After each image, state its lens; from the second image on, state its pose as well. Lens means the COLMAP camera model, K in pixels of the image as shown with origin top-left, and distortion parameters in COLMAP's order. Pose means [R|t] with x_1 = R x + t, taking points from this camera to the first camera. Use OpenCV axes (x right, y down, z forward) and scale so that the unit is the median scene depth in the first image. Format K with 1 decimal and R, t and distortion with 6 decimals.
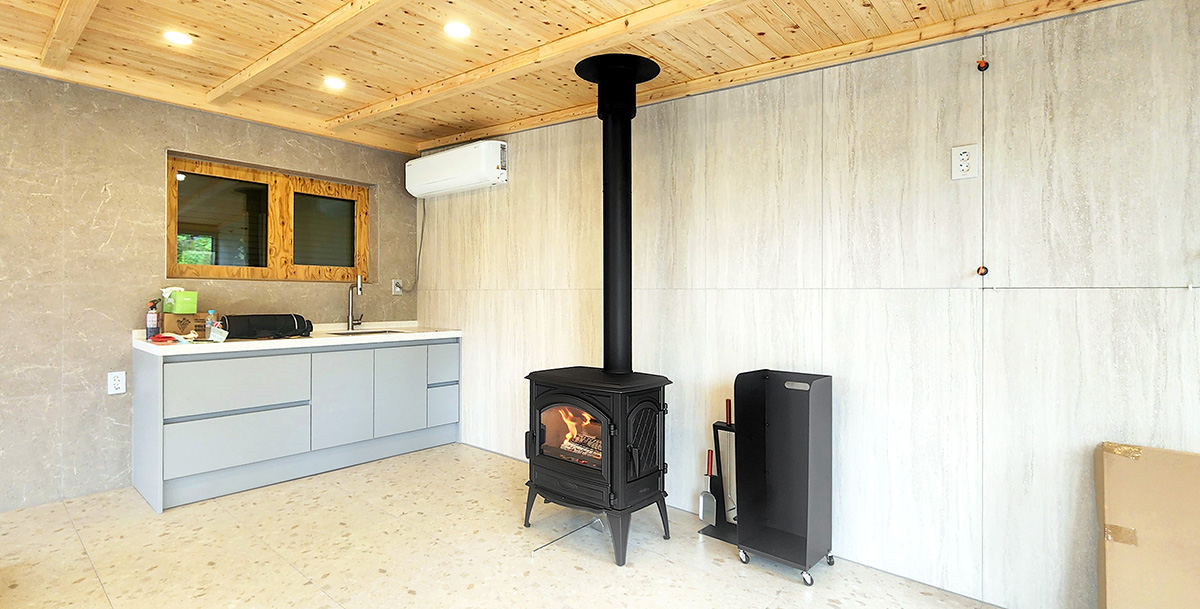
lens RADIAL K [[545.9, 0, 567.1], [0, 545.9, 311.4], [0, 0, 1]] dist [0.002702, 0.000192]
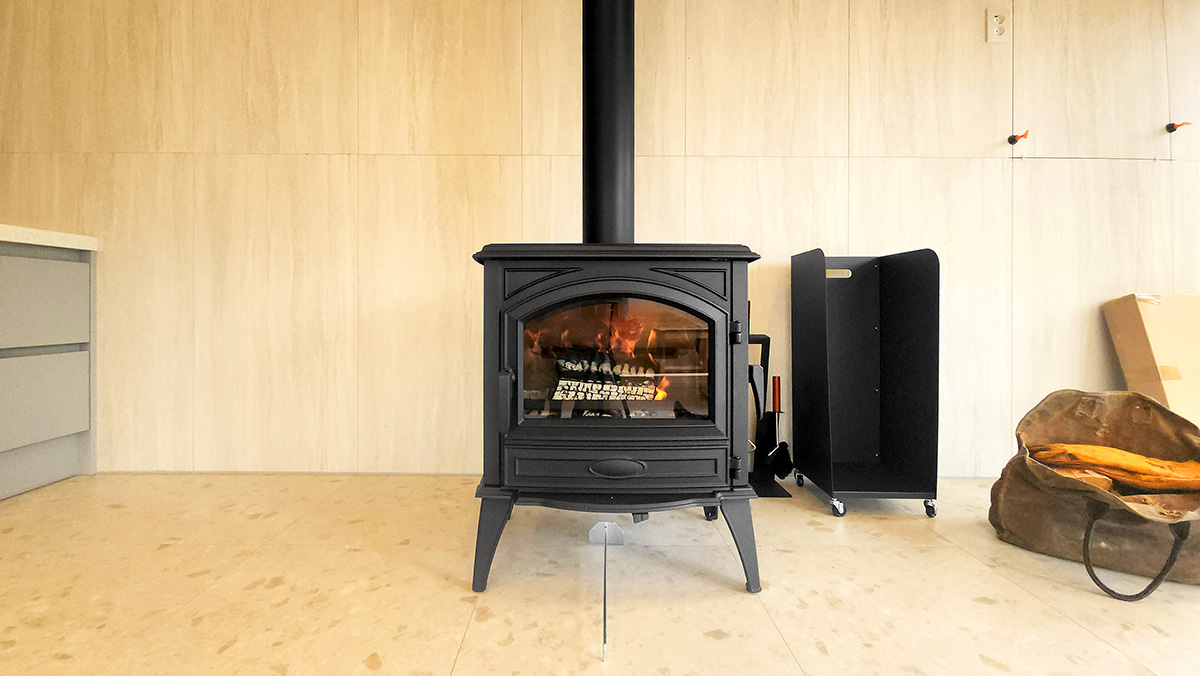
lens RADIAL K [[473.0, 0, 580.5], [0, 473.0, 317.4], [0, 0, 1]] dist [0.001132, -0.000778]
pose [[0.724086, -0.003362, 0.689701, -0.245661], [0.005070, 0.999987, -0.000449, 0.153036], [-0.689691, 0.003822, 0.724094, 0.587224]]
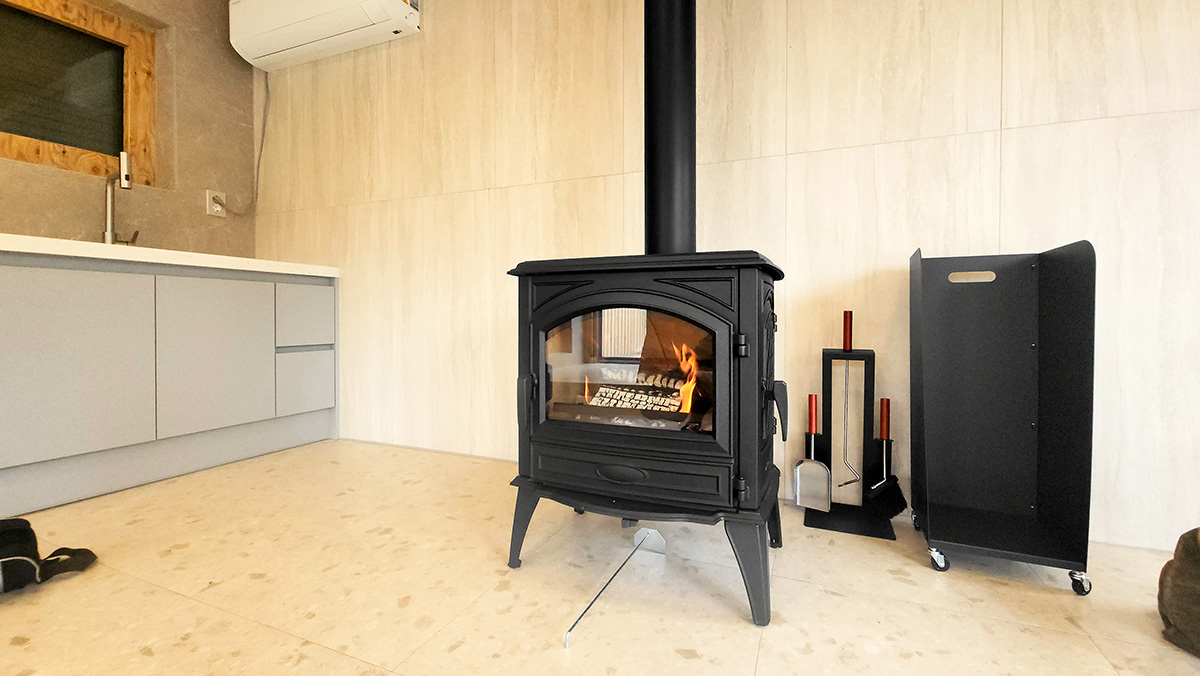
lens RADIAL K [[467.3, 0, 625.1], [0, 467.3, 335.3], [0, 0, 1]] dist [0.002892, -0.000110]
pose [[0.924384, -0.001637, 0.381460, -0.126807], [-0.003393, 0.999916, 0.012515, 0.153940], [-0.381448, -0.012863, 0.924301, 0.498487]]
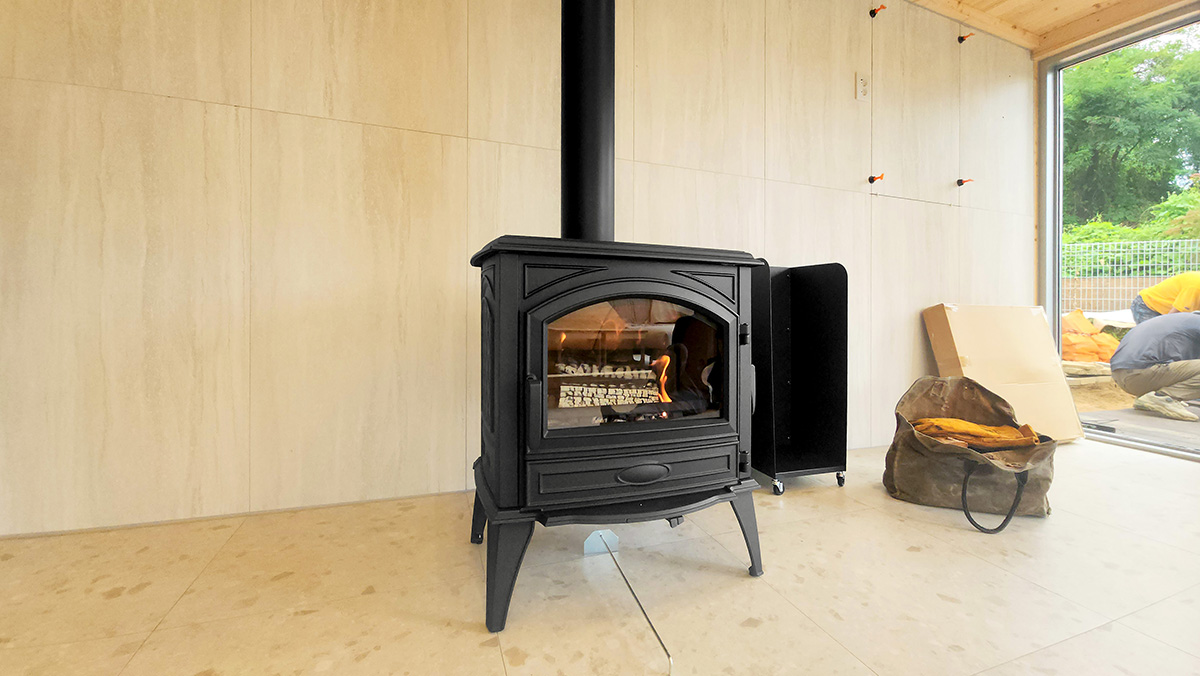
lens RADIAL K [[469.4, 0, 586.9], [0, 469.4, 317.1], [0, 0, 1]] dist [-0.000676, 0.000003]
pose [[0.445951, 0.000149, 0.895057, -0.302850], [-0.003880, 0.999991, 0.001767, 0.151003], [-0.895049, -0.004261, 0.445947, 0.701279]]
